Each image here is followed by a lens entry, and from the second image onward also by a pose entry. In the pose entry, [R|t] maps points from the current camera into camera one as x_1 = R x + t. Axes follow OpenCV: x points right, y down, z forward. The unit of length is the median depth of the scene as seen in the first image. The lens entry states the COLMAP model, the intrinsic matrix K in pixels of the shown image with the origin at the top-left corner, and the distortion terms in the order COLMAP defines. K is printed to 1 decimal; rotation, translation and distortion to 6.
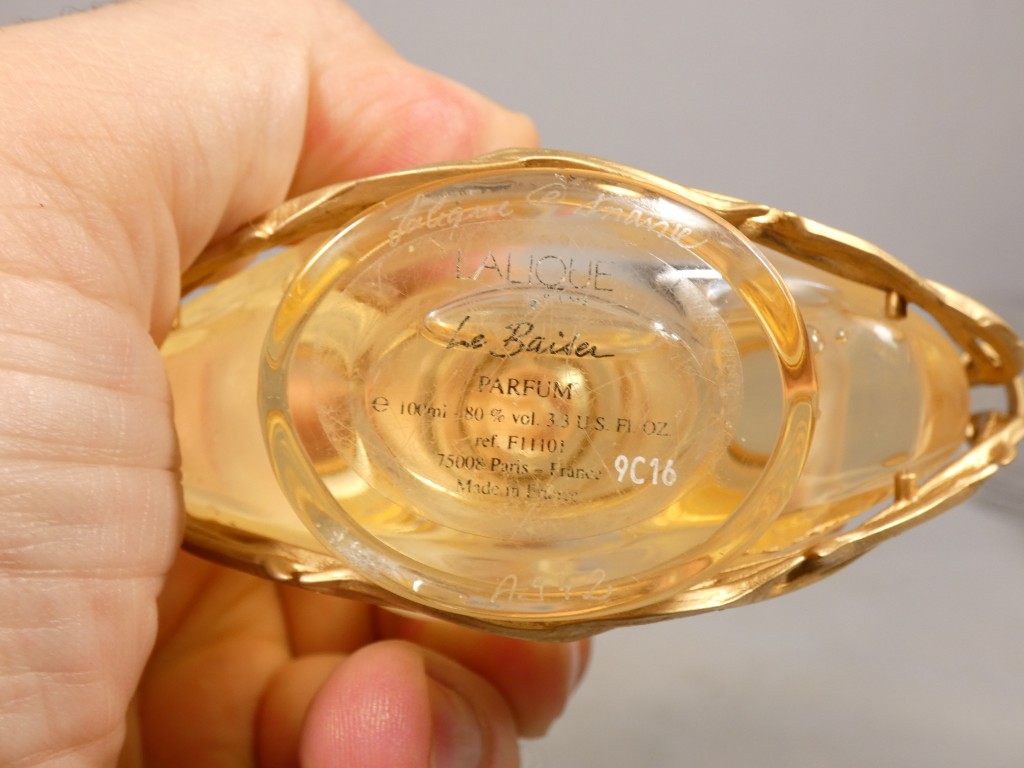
lens RADIAL K [[1304.1, 0, 512.0], [0, 1304.1, 384.0], [0, 0, 1]] dist [-0.015249, 0.032010]
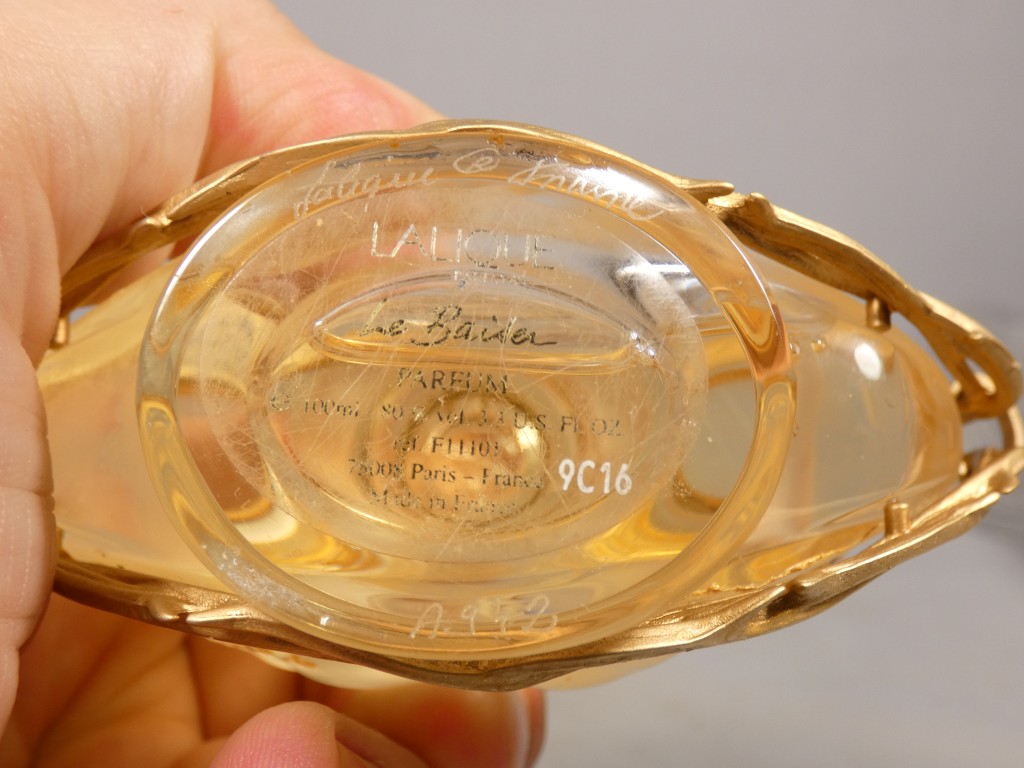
lens RADIAL K [[1304.1, 0, 512.0], [0, 1304.1, 384.0], [0, 0, 1]] dist [-0.015249, 0.032010]
pose [[0.999681, -0.007109, 0.024254, 0.026590], [0.009399, 0.995371, -0.095645, 0.080974], [-0.023462, 0.095842, 0.995120, 0.146275]]
